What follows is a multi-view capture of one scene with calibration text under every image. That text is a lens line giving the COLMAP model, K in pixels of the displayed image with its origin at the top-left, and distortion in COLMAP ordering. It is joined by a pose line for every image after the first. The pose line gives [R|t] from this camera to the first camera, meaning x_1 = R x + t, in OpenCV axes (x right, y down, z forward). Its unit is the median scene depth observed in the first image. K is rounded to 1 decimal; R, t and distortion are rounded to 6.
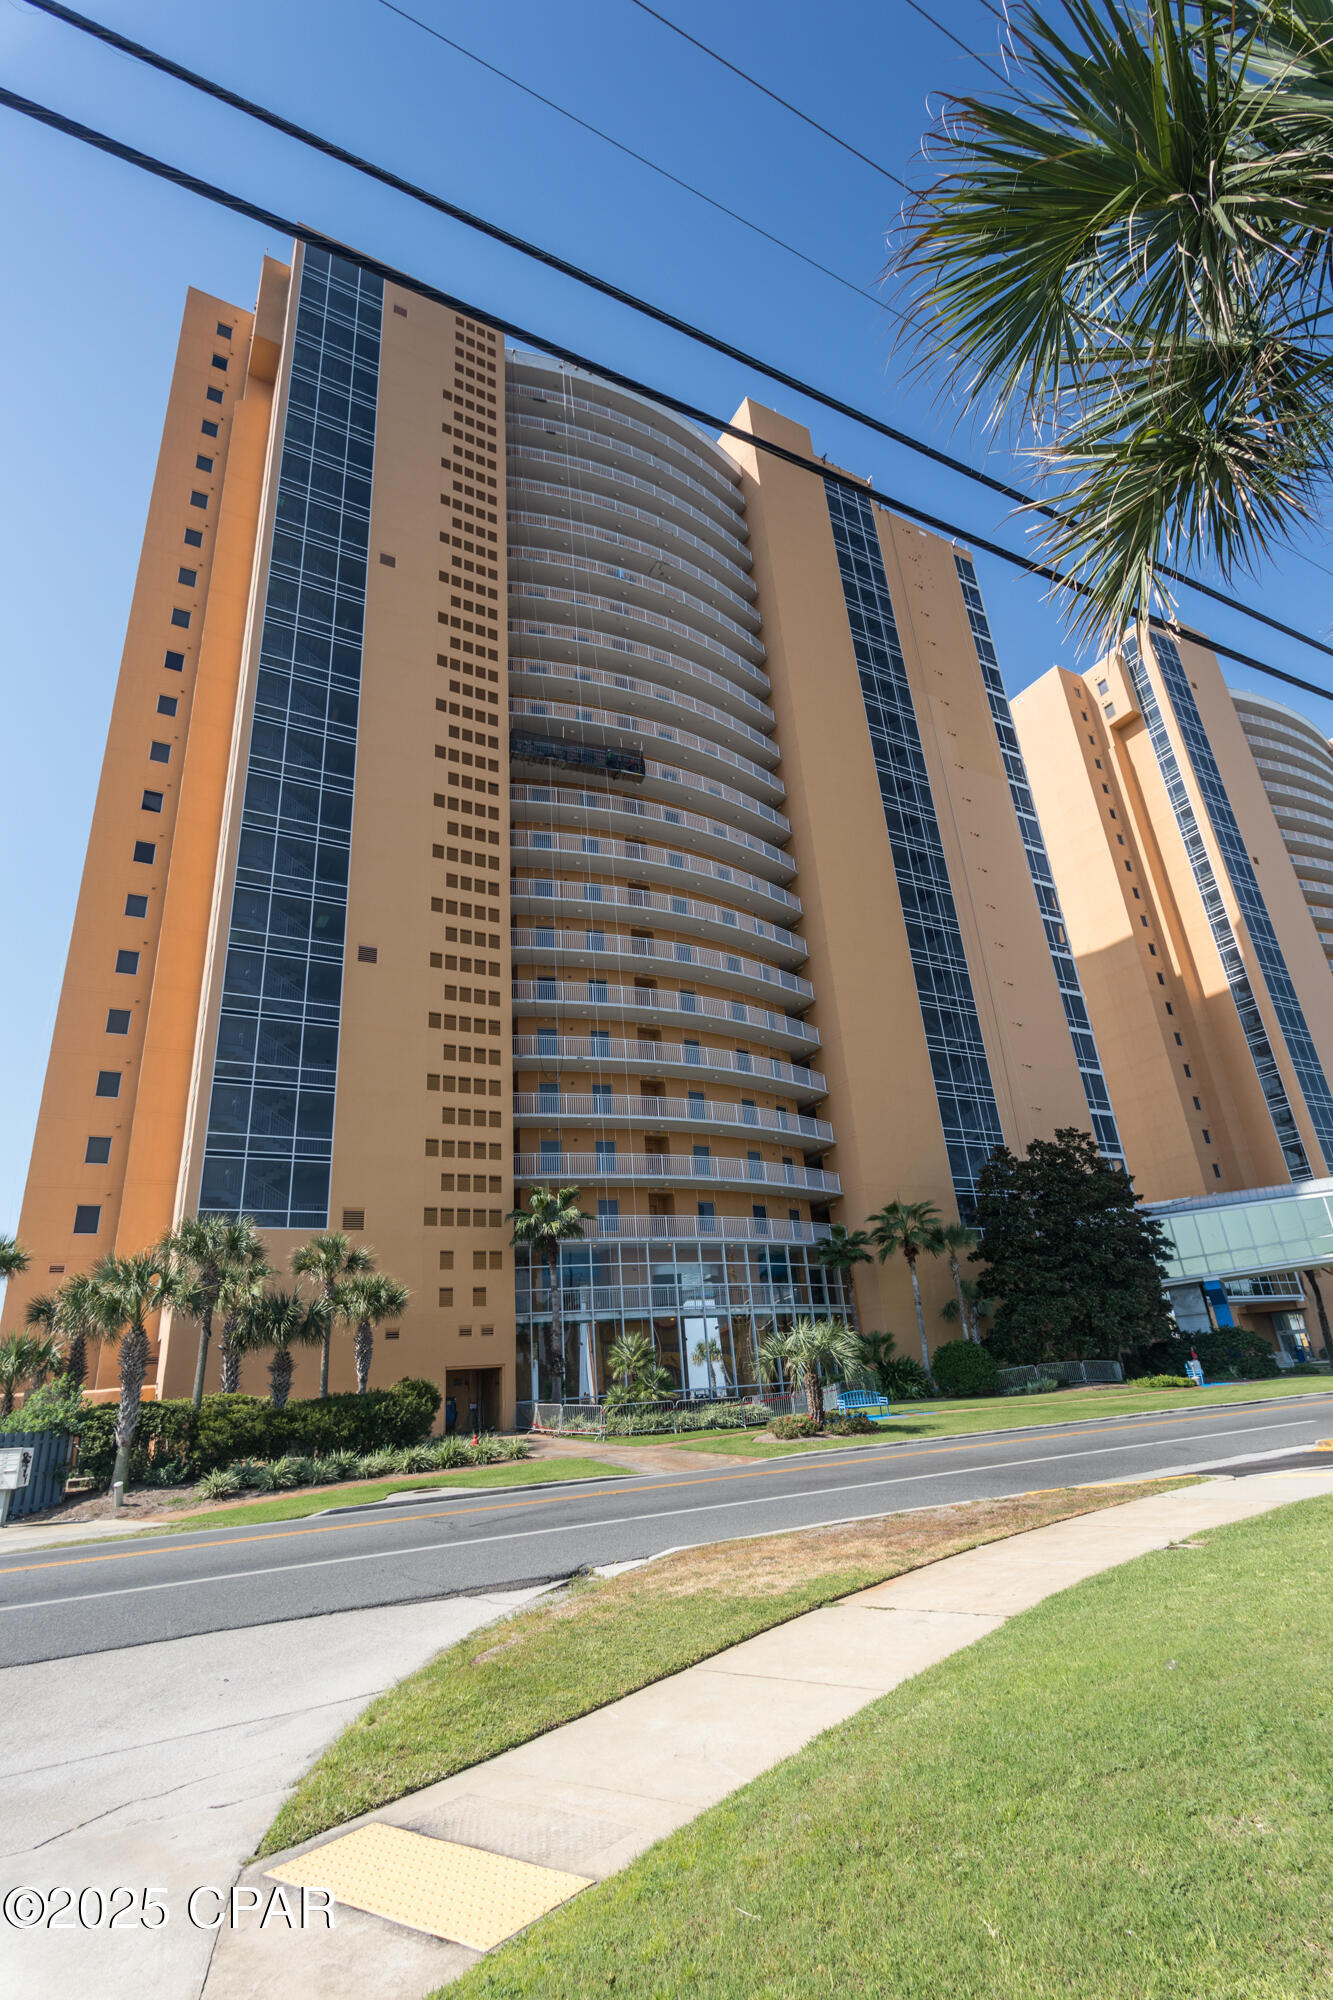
lens RADIAL K [[961.5, 0, 668.3], [0, 961.5, 1006.1], [0, 0, 1]] dist [0.003849, -0.001245]
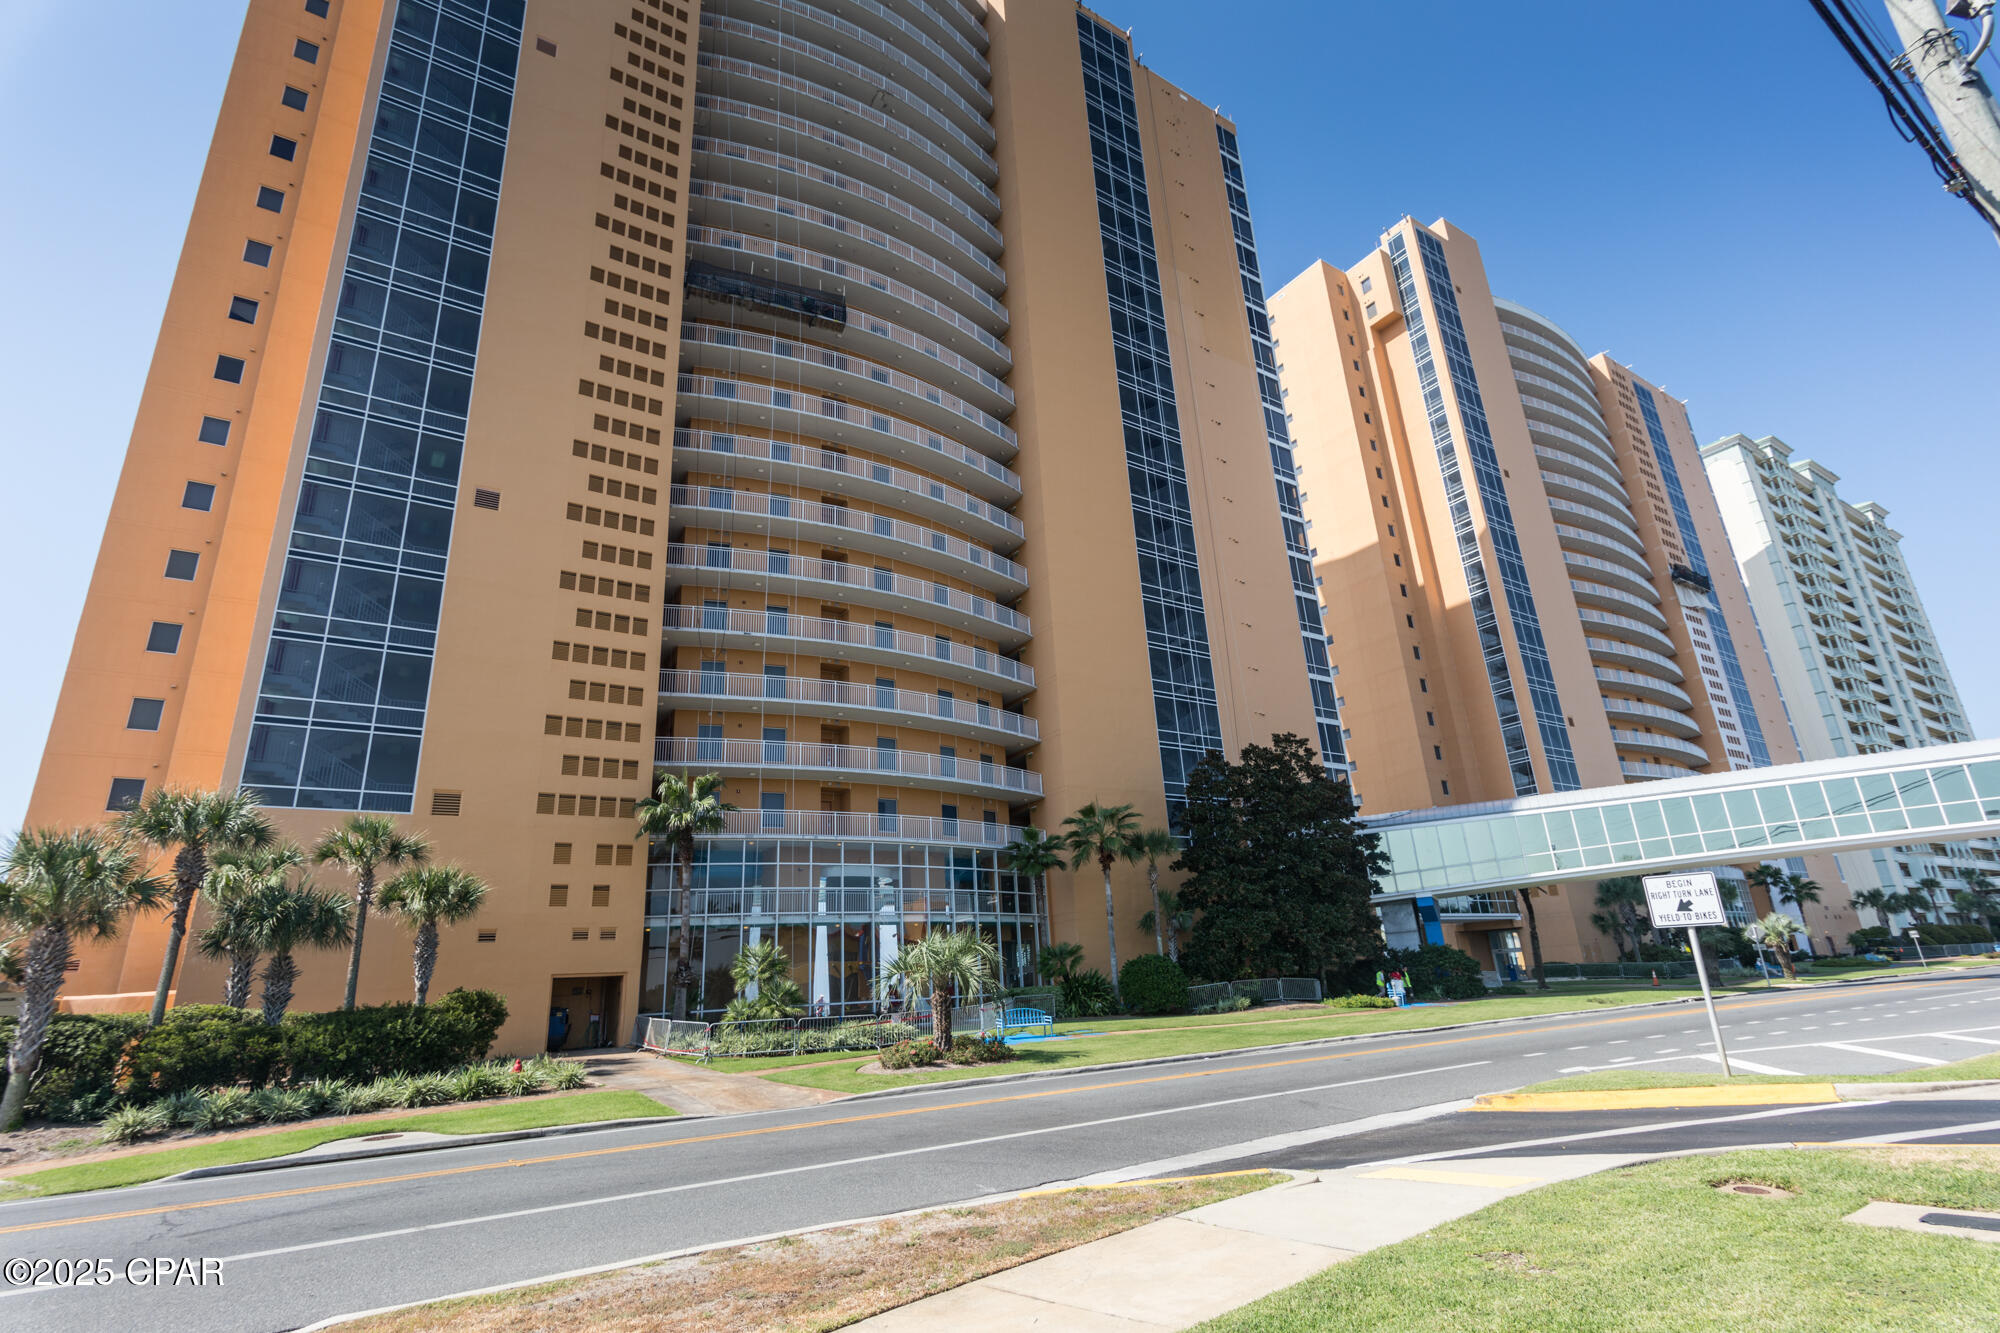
lens RADIAL K [[961.5, 0, 1000.0], [0, 961.5, 666.5], [0, 0, 1]] dist [0.003849, -0.001245]
pose [[0.997193, 0.038129, 0.064442, 0.078787], [-0.041409, 0.997873, 0.050353, 0.027712], [-0.062385, -0.052881, 0.996650, 0.092086]]
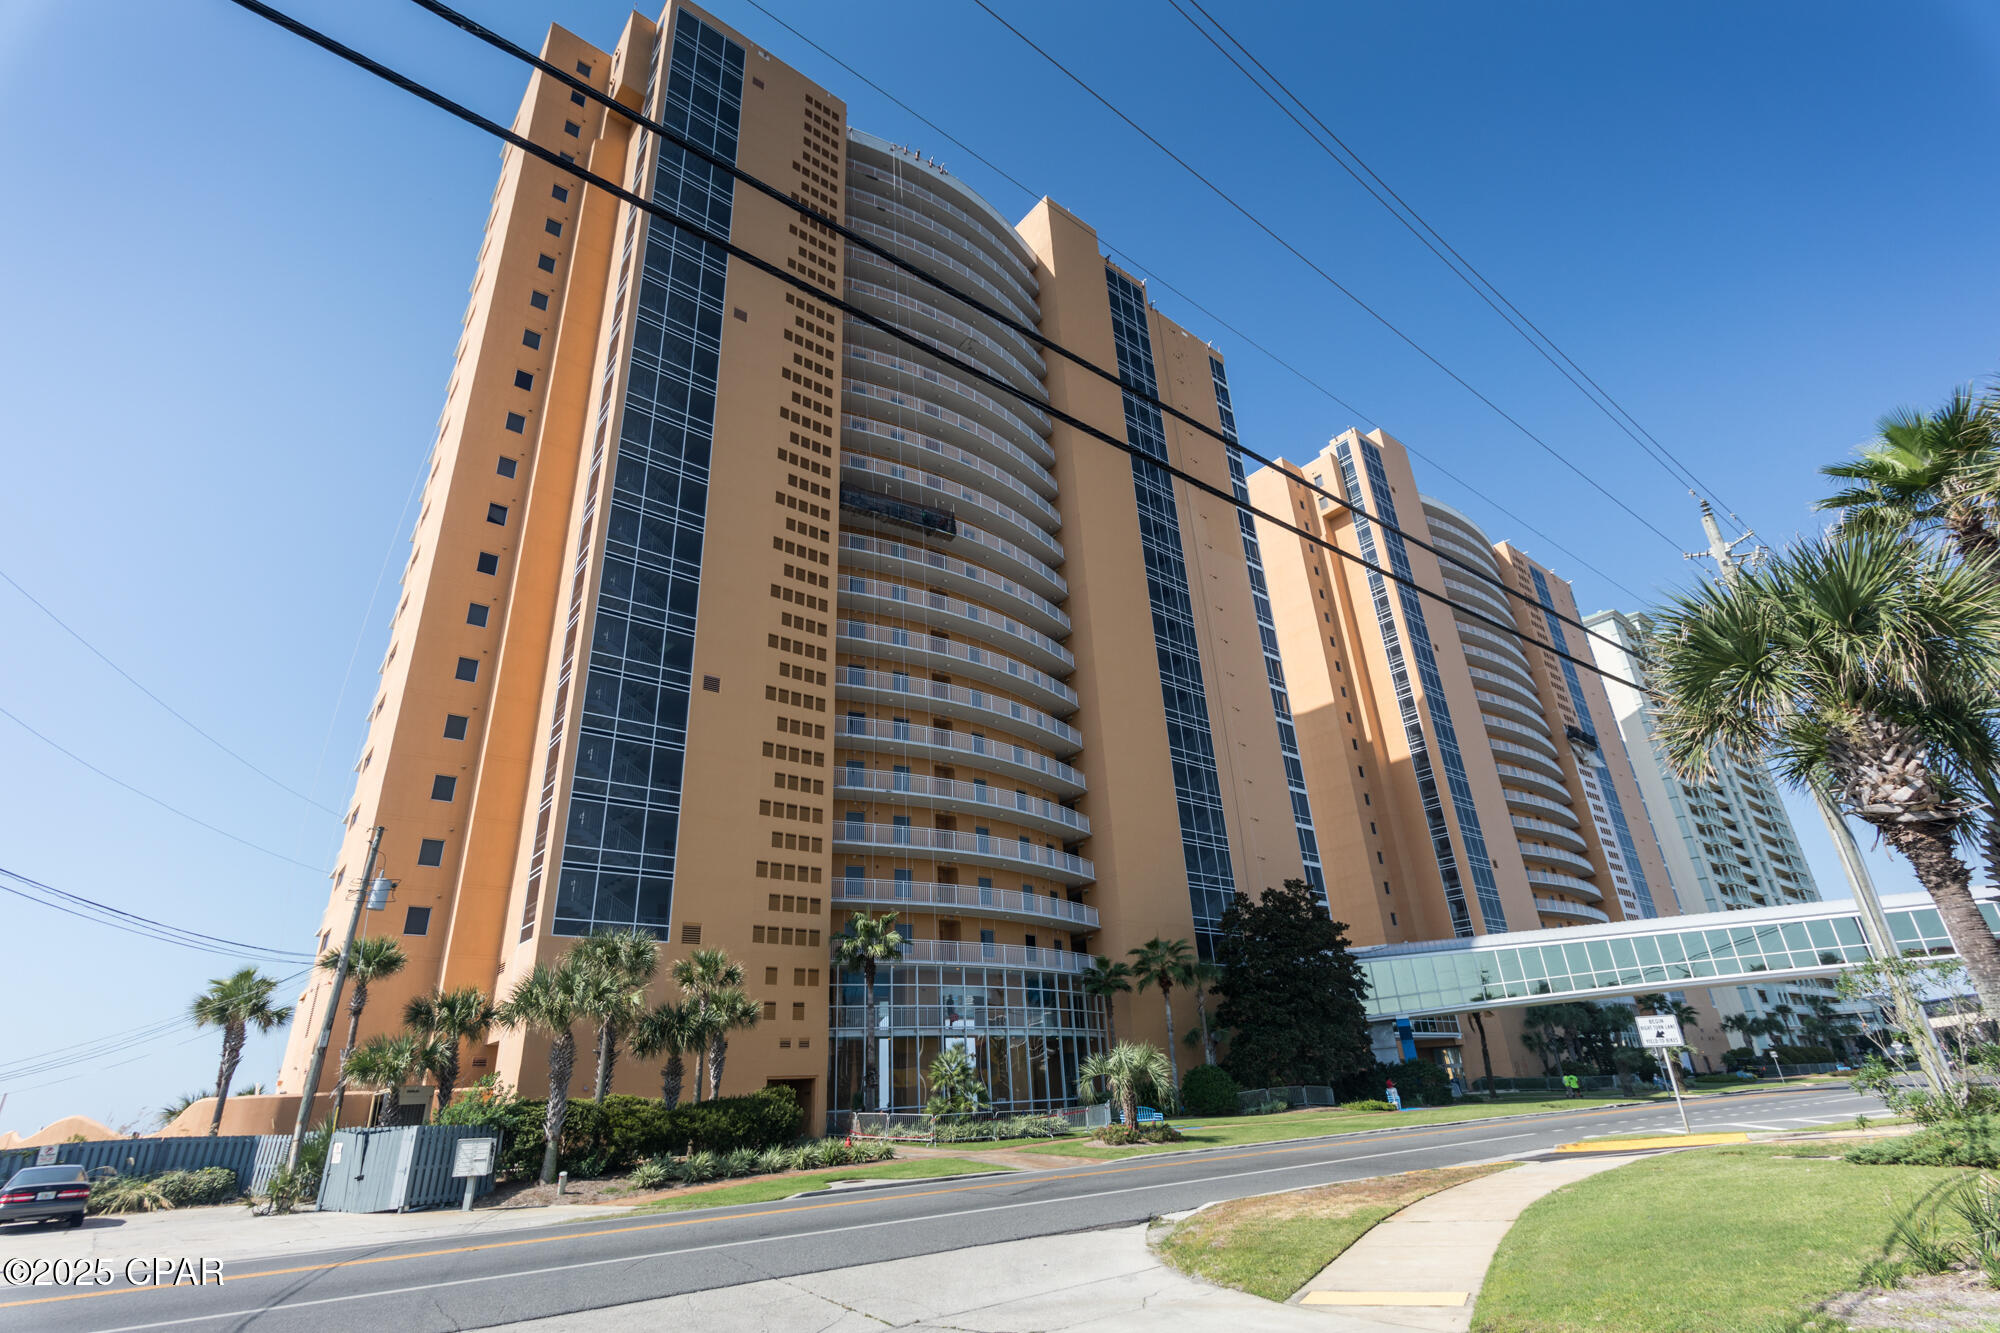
lens RADIAL K [[961.5, 0, 1000.0], [0, 961.5, 666.5], [0, 0, 1]] dist [0.003849, -0.001245]
pose [[0.984435, 0.090497, 0.150661, -0.133898], [-0.082197, 0.994781, -0.060446, -0.029045], [-0.155345, 0.047122, 0.986736, -0.095572]]
